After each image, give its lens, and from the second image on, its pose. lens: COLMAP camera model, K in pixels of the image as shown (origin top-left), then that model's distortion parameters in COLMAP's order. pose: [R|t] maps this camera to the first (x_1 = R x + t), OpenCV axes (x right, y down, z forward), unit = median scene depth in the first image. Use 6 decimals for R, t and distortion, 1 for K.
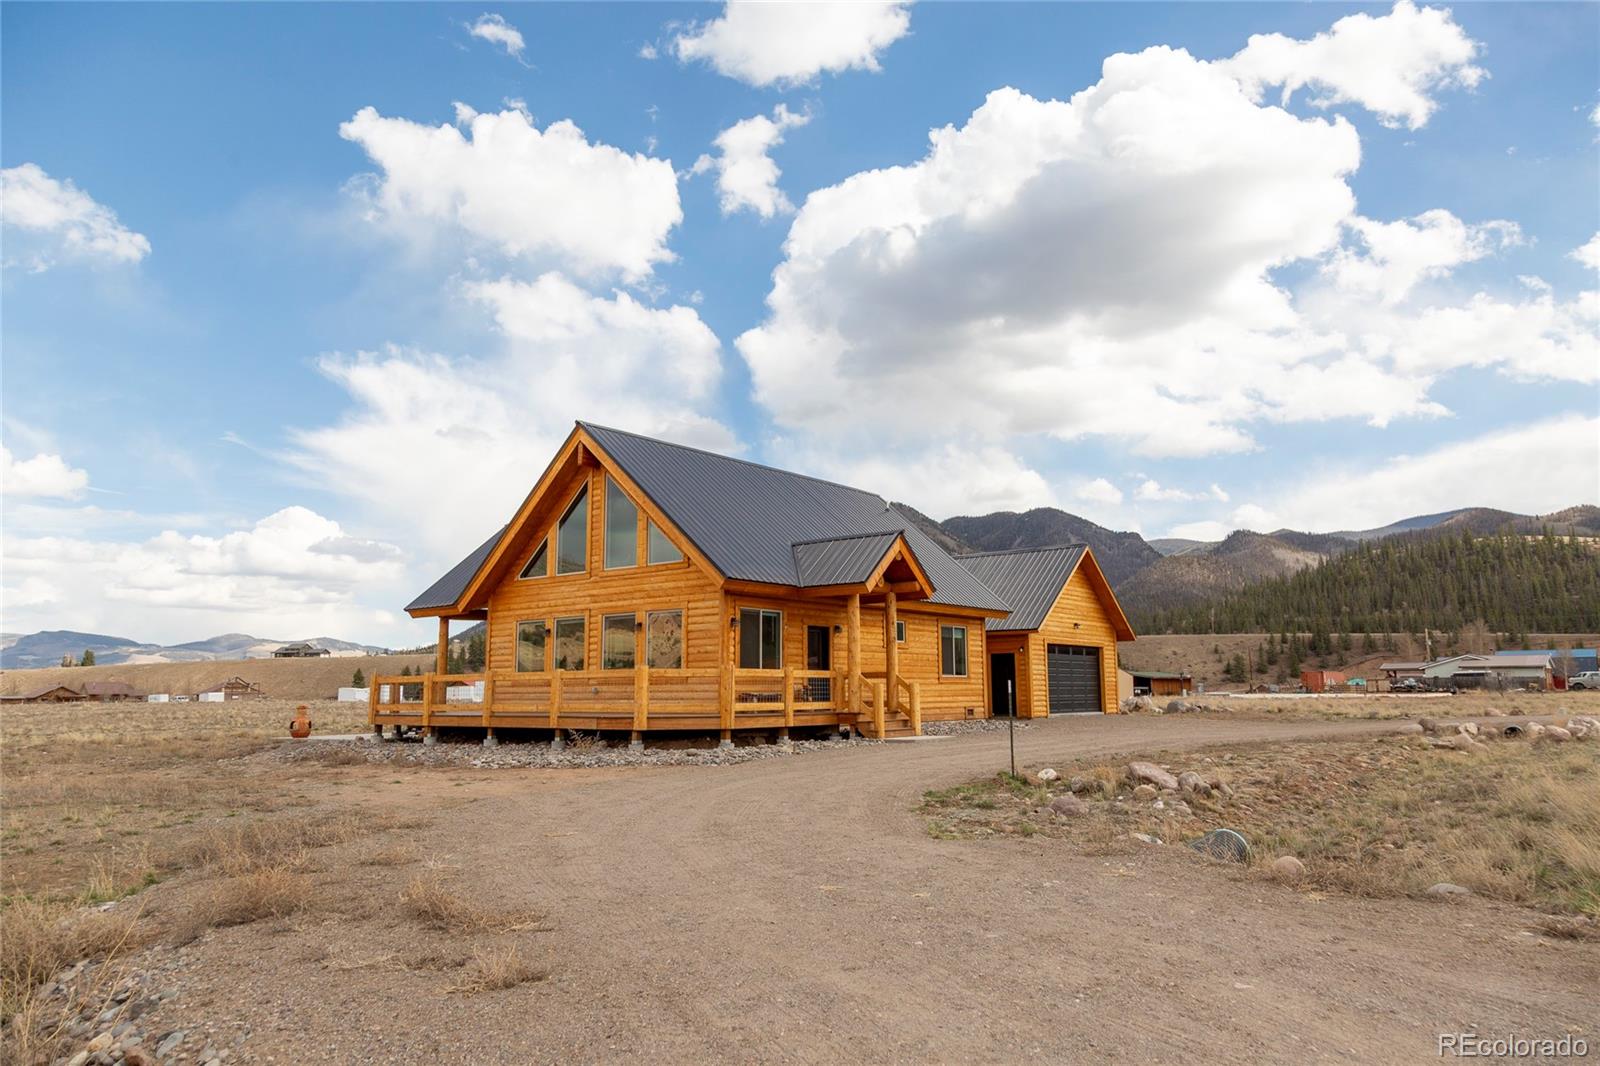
lens RADIAL K [[1068.7, 0, 788.7], [0, 1068.7, 513.2], [0, 0, 1]] dist [-0.001951, 0.009549]
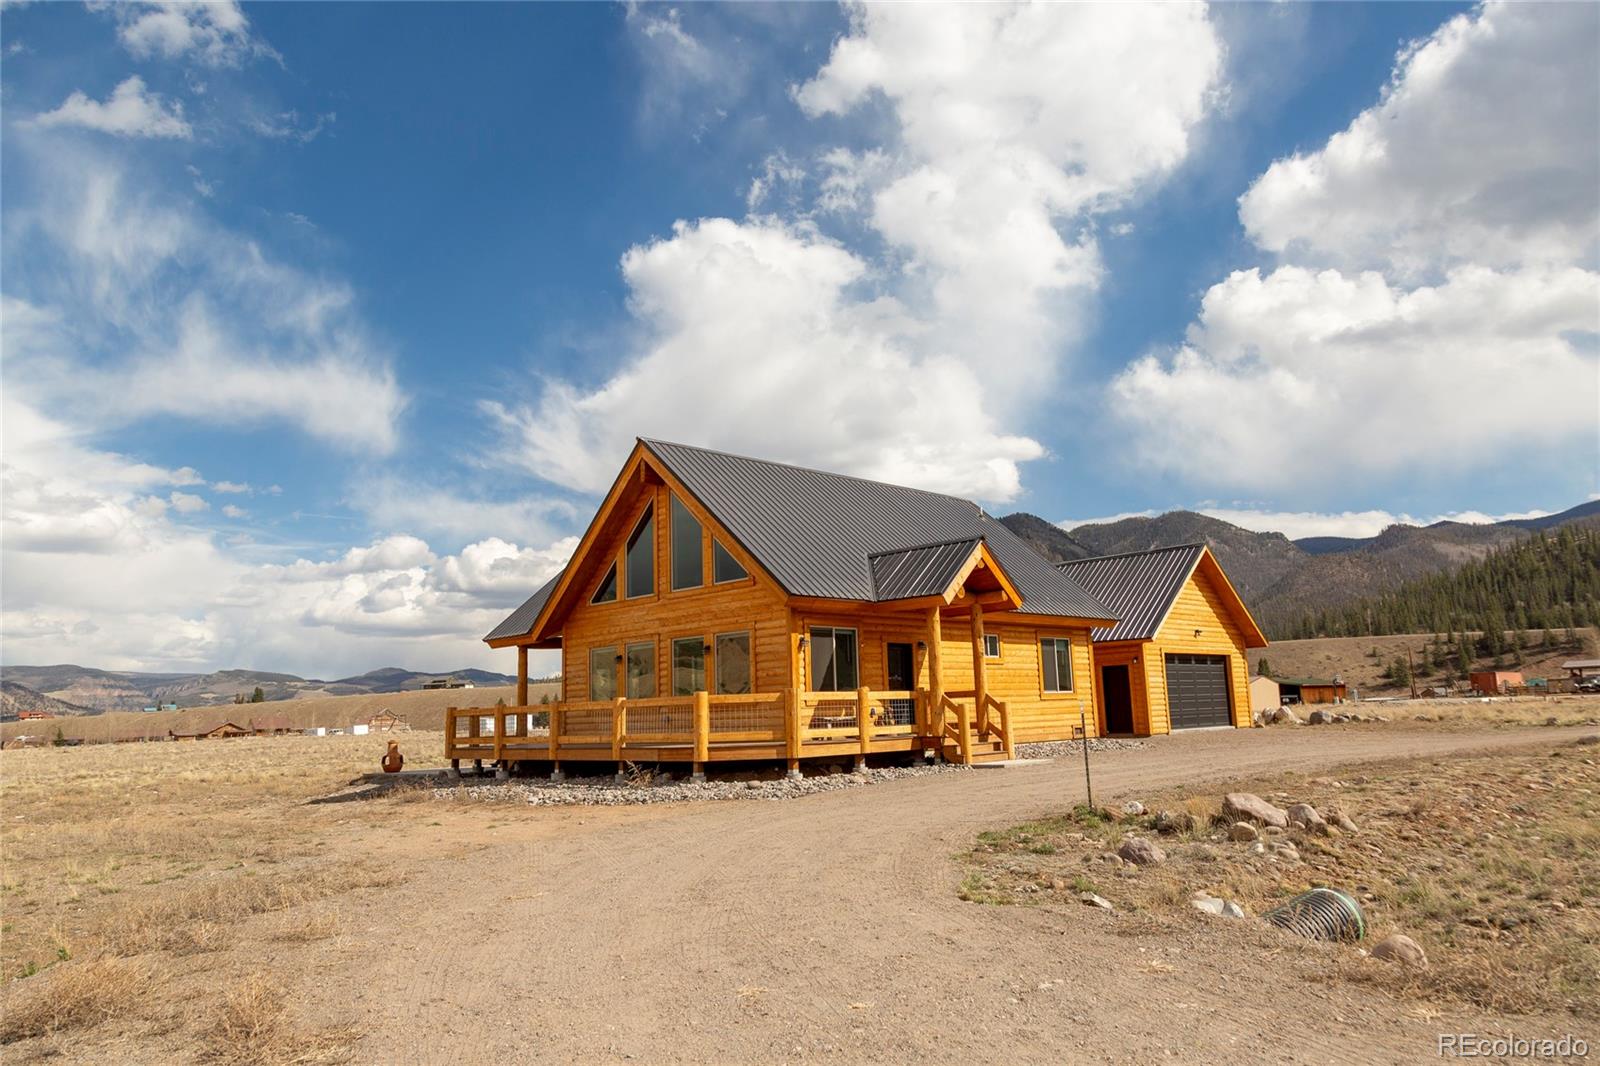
lens RADIAL K [[1068.7, 0, 789.4], [0, 1068.7, 524.7], [0, 0, 1]] dist [-0.001951, 0.009549]
pose [[0.992156, -0.047019, -0.115822, 0.042841], [0.046234, 0.998886, -0.009459, 0.006804], [0.116138, 0.004030, 0.993225, 0.062041]]
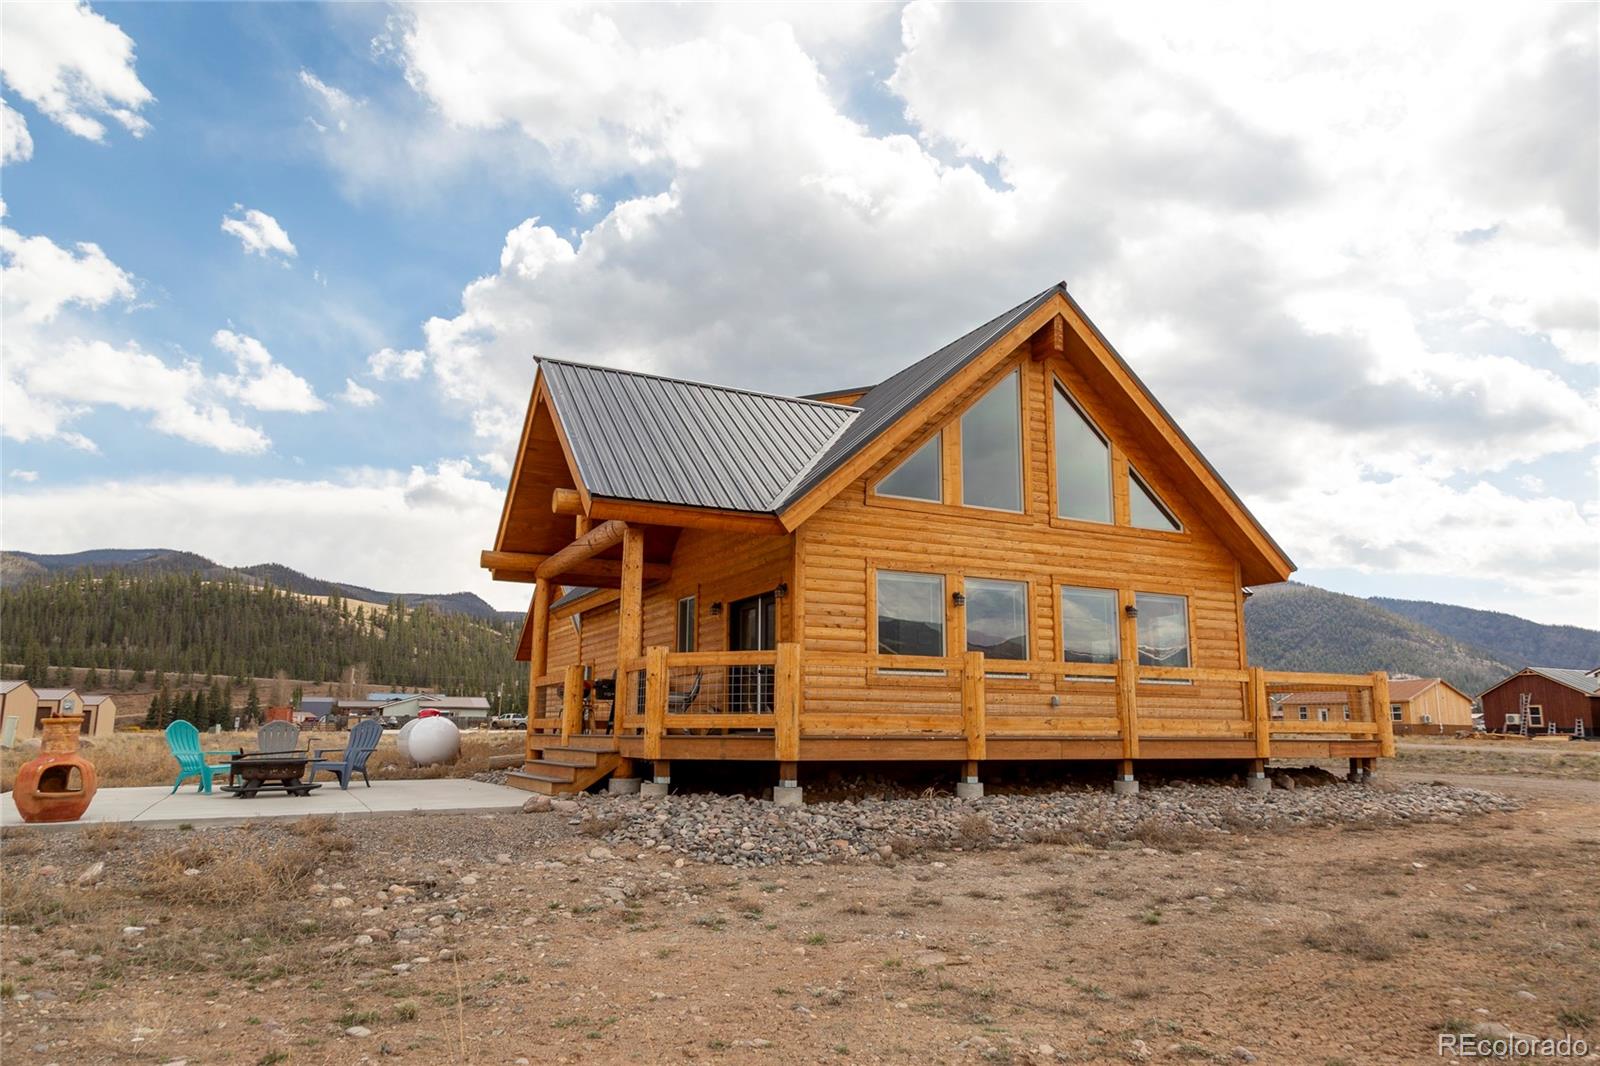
lens RADIAL K [[1068.7, 0, 813.7], [0, 1068.7, 533.5], [0, 0, 1]] dist [-0.001951, 0.009549]
pose [[0.404014, 0.176333, 0.897597, -0.780040], [-0.159200, 0.979824, -0.120830, 0.157853], [-0.900793, -0.094081, 0.423935, 0.817788]]
